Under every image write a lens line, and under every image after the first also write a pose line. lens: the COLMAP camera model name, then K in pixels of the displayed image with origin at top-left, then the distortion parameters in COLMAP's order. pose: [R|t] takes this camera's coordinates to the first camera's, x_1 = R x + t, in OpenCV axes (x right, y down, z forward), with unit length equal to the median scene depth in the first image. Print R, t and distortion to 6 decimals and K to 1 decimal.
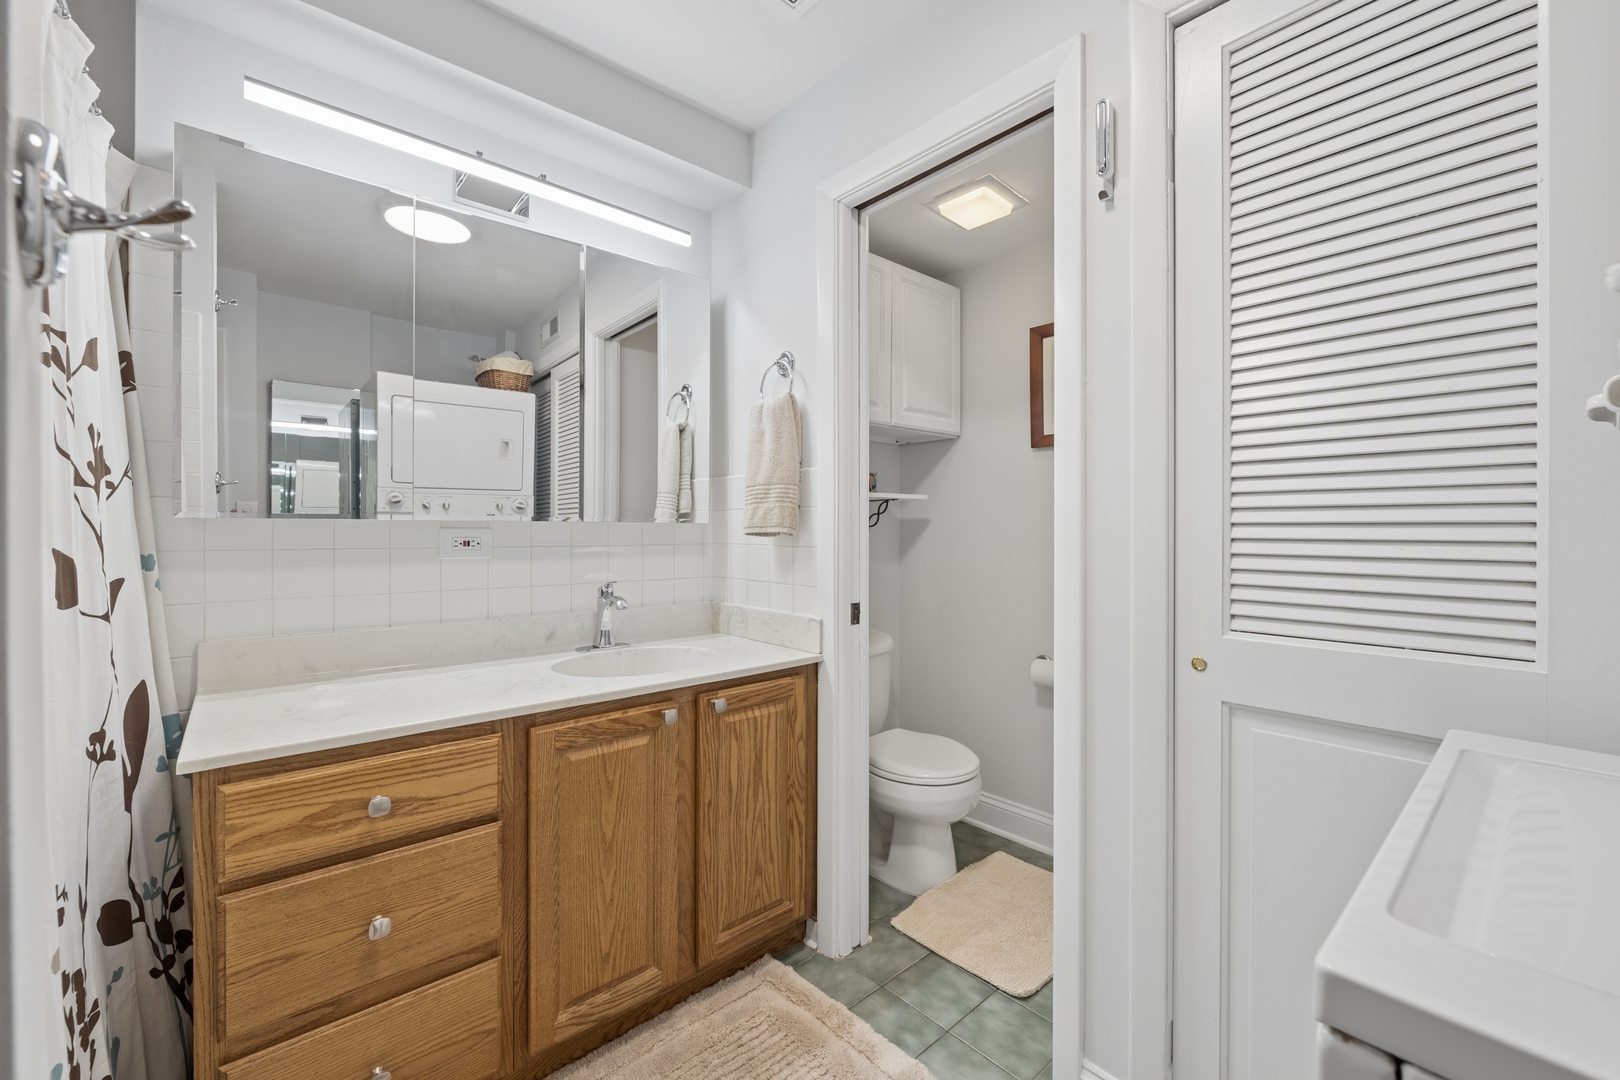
lens RADIAL K [[645.5, 0, 809.4], [0, 645.5, 531.1], [0, 0, 1]] dist [-0.001481, -0.000079]
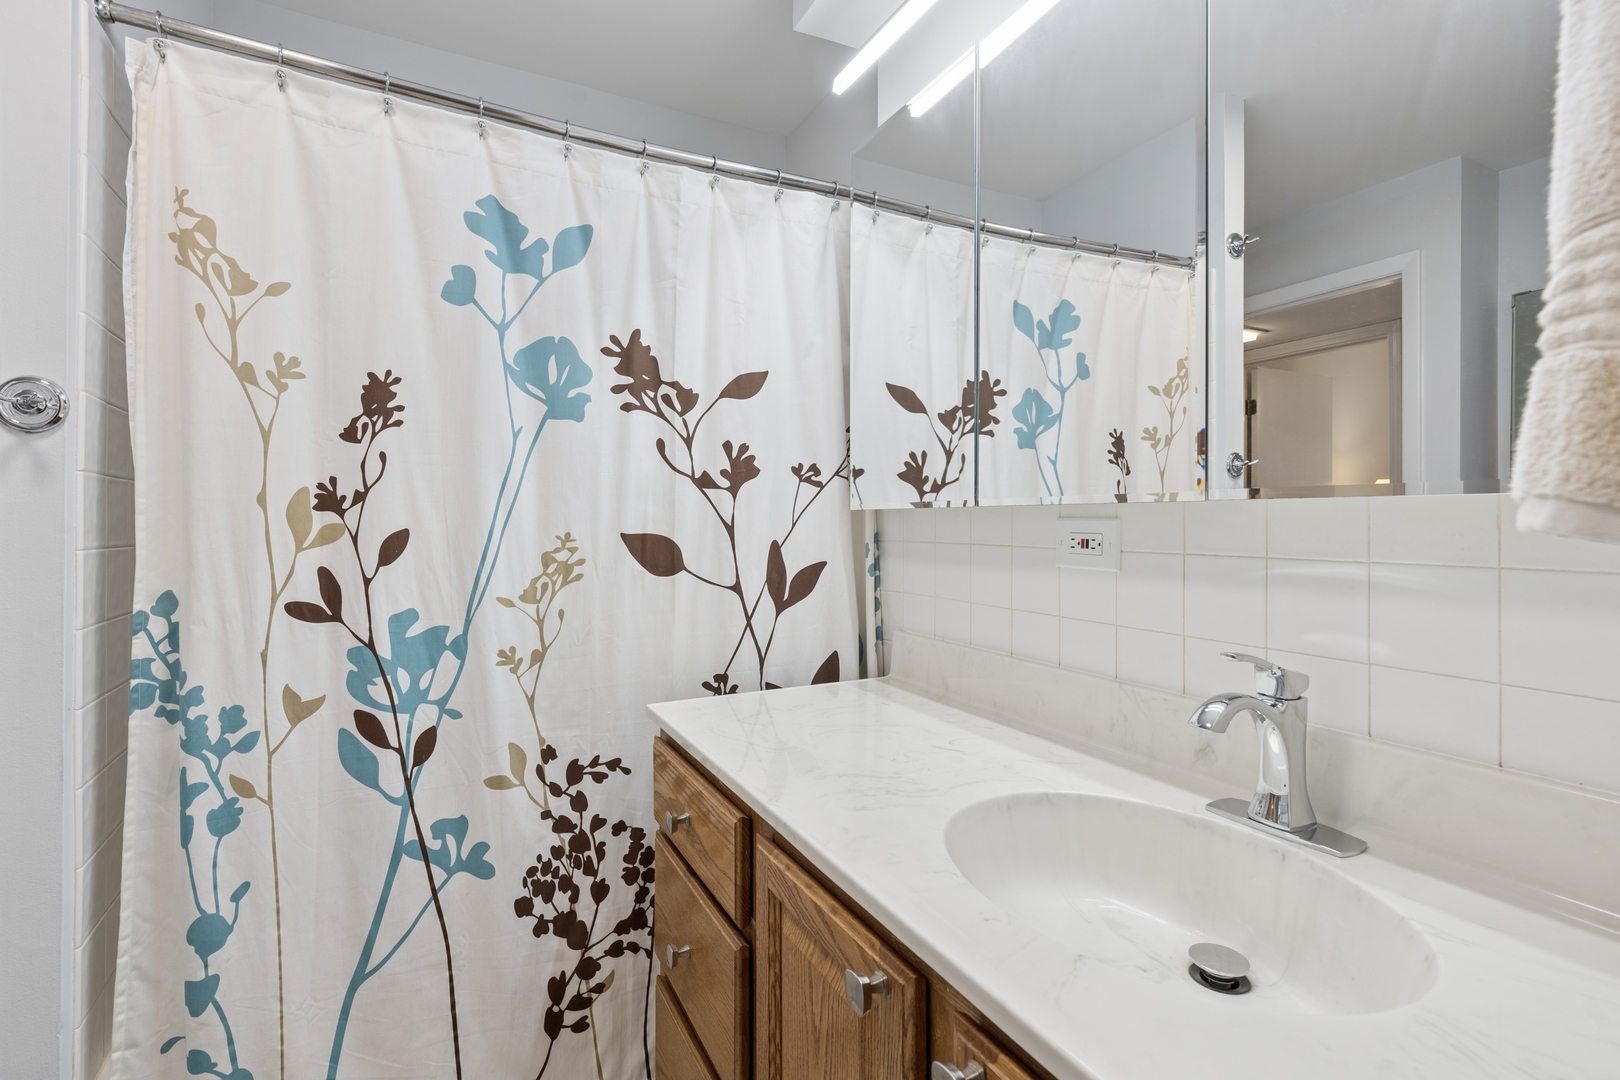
lens RADIAL K [[724.2, 0, 750.4], [0, 724.2, 526.1], [0, 0, 1]] dist [-0.010879, 0.002903]
pose [[-0.257219, 0.004818, -0.966341, 0.259306], [-0.001651, 0.999984, 0.005425, 0.000154], [0.966352, 0.002991, -0.257207, 1.186474]]
